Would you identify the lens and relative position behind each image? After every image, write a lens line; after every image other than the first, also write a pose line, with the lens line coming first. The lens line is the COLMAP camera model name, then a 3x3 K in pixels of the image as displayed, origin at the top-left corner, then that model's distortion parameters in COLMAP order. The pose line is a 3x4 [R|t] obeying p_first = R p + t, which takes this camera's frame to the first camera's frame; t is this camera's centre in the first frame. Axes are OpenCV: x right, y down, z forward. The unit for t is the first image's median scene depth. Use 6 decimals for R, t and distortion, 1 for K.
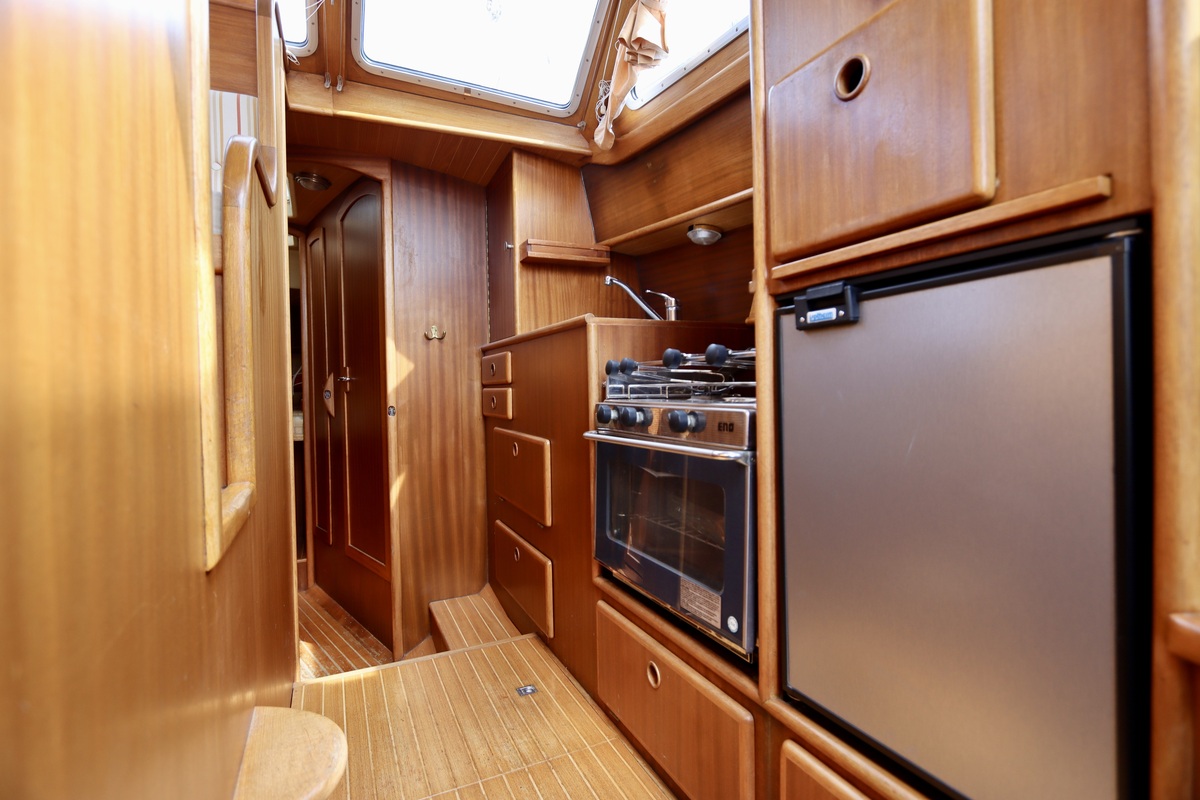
lens RADIAL K [[571.9, 0, 600.1], [0, 571.9, 392.7], [0, 0, 1]] dist [-0.021575, 0.004220]
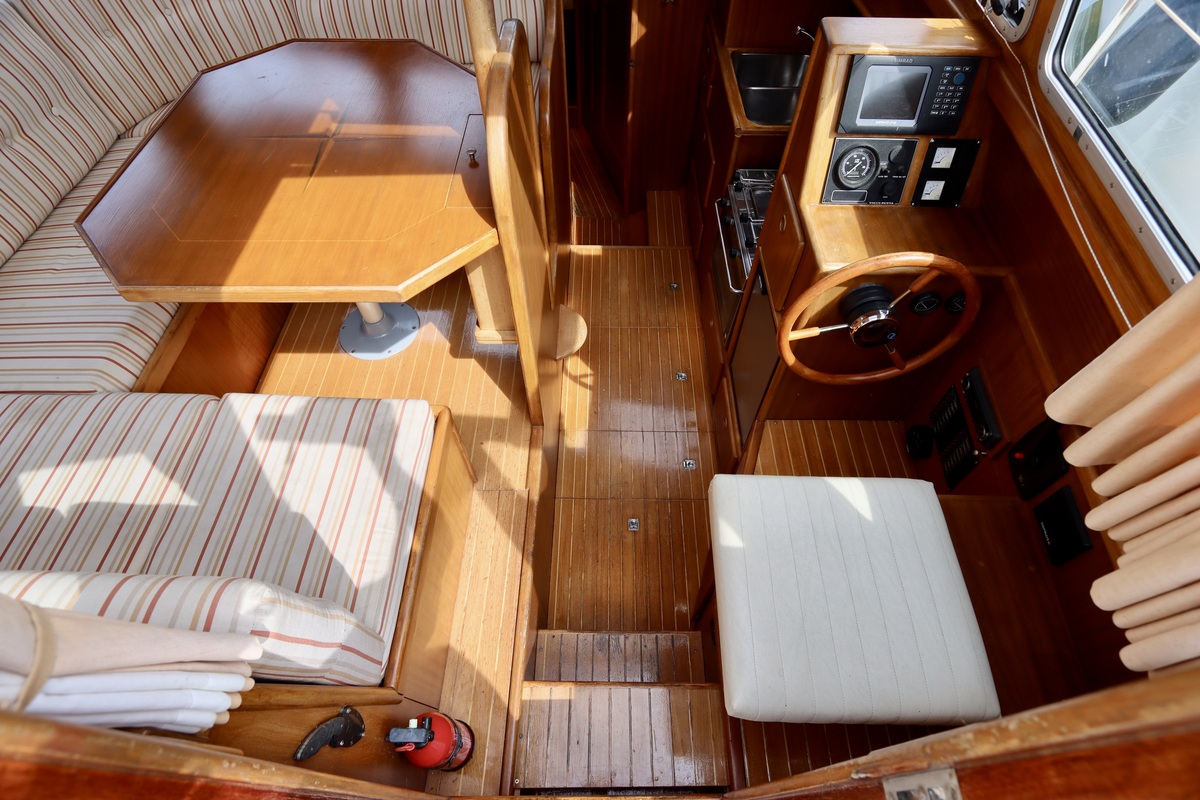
lens RADIAL K [[571.9, 0, 601.0], [0, 571.9, 394.7], [0, 0, 1]] dist [-0.021575, 0.004220]
pose [[0.899064, 0.368264, -0.236783, 0.177762], [-0.024891, 0.582944, 0.812131, -0.611062], [0.437110, -0.724264, 0.533270, -0.322977]]
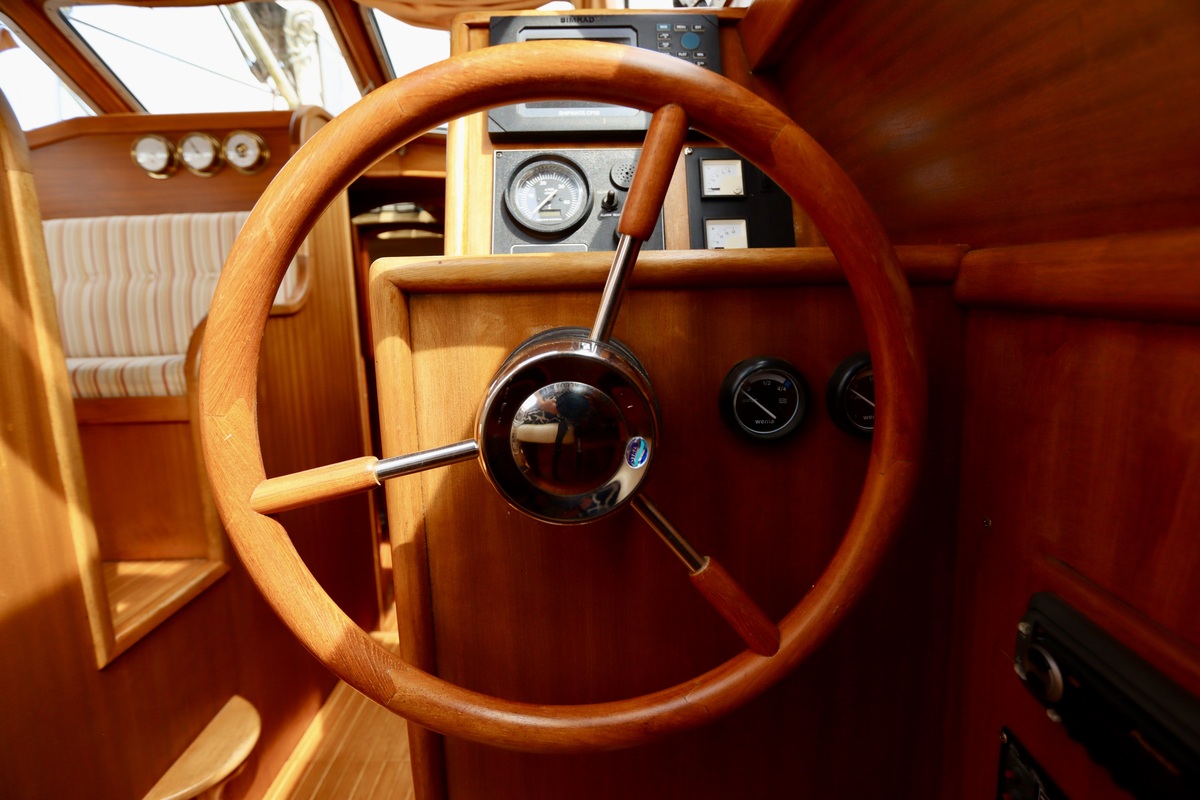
lens RADIAL K [[571.9, 0, 597.5], [0, 571.9, 391.4], [0, 0, 1]] dist [-0.021575, 0.004220]
pose [[0.914850, 0.067447, -0.398120, 0.339708], [-0.005353, 0.987890, 0.155062, -0.203666], [0.403757, -0.139727, 0.904133, 0.039761]]
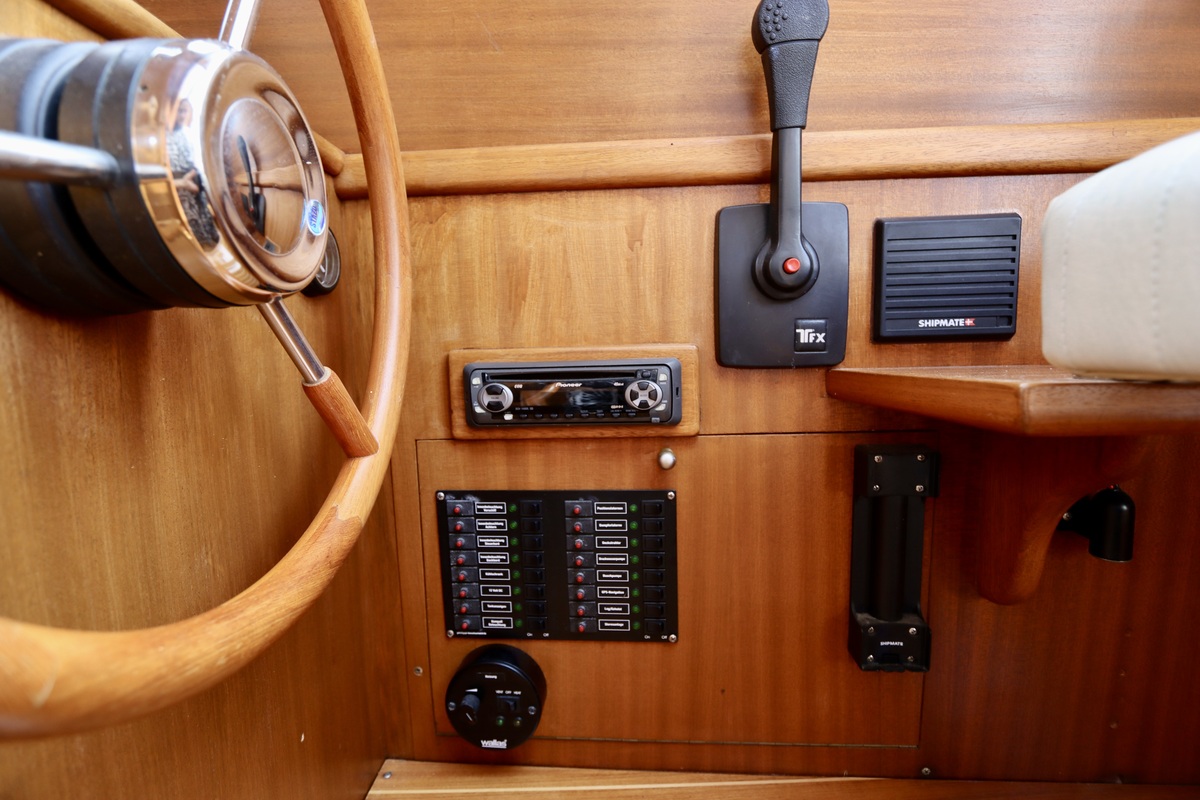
lens RADIAL K [[571.9, 0, 593.2], [0, 571.9, 391.9], [0, 0, 1]] dist [-0.021575, 0.004220]
pose [[0.434522, -0.064024, 0.898383, 0.191374], [0.037800, 0.997888, 0.052833, -0.126283], [-0.899867, 0.011001, 0.436025, 0.060666]]
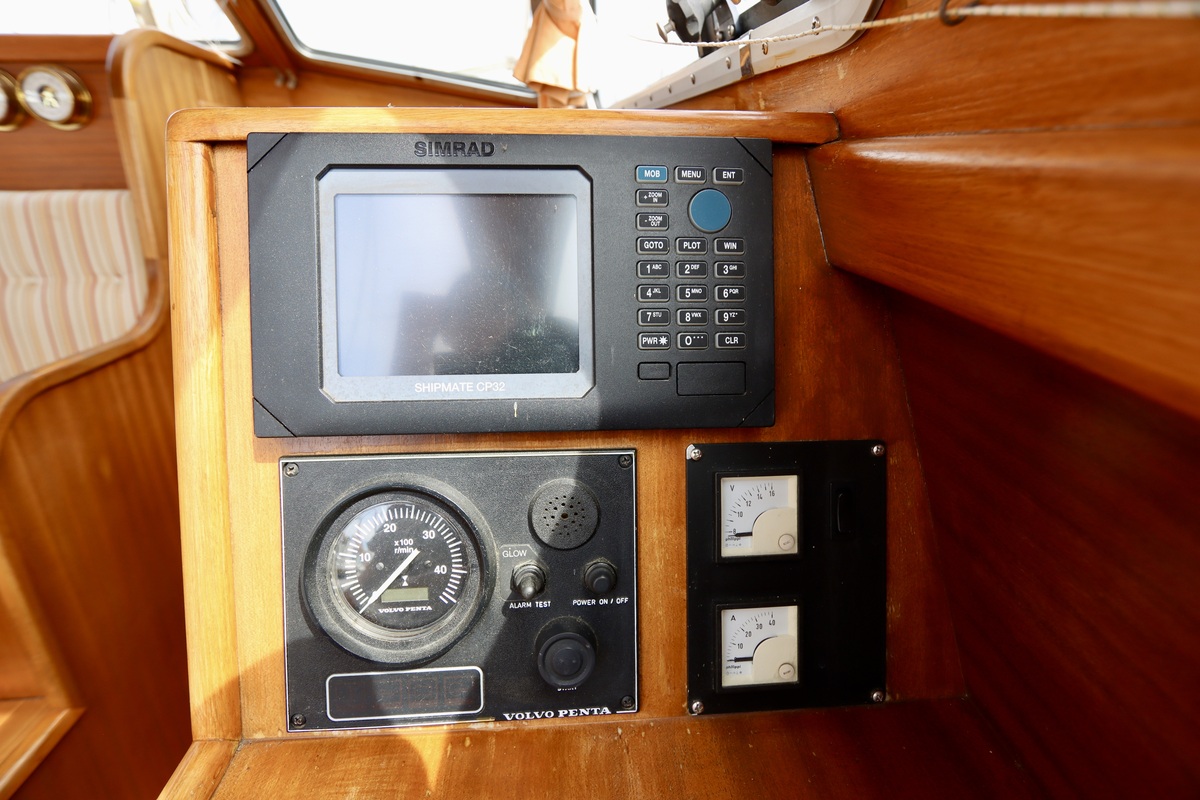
lens RADIAL K [[571.9, 0, 593.6], [0, 571.9, 397.6], [0, 0, 1]] dist [-0.021575, 0.004220]
pose [[0.933535, 0.152427, -0.324466, 0.275554], [-0.029088, 0.934324, 0.355235, -0.350500], [0.357304, -0.322186, 0.876659, 0.219850]]
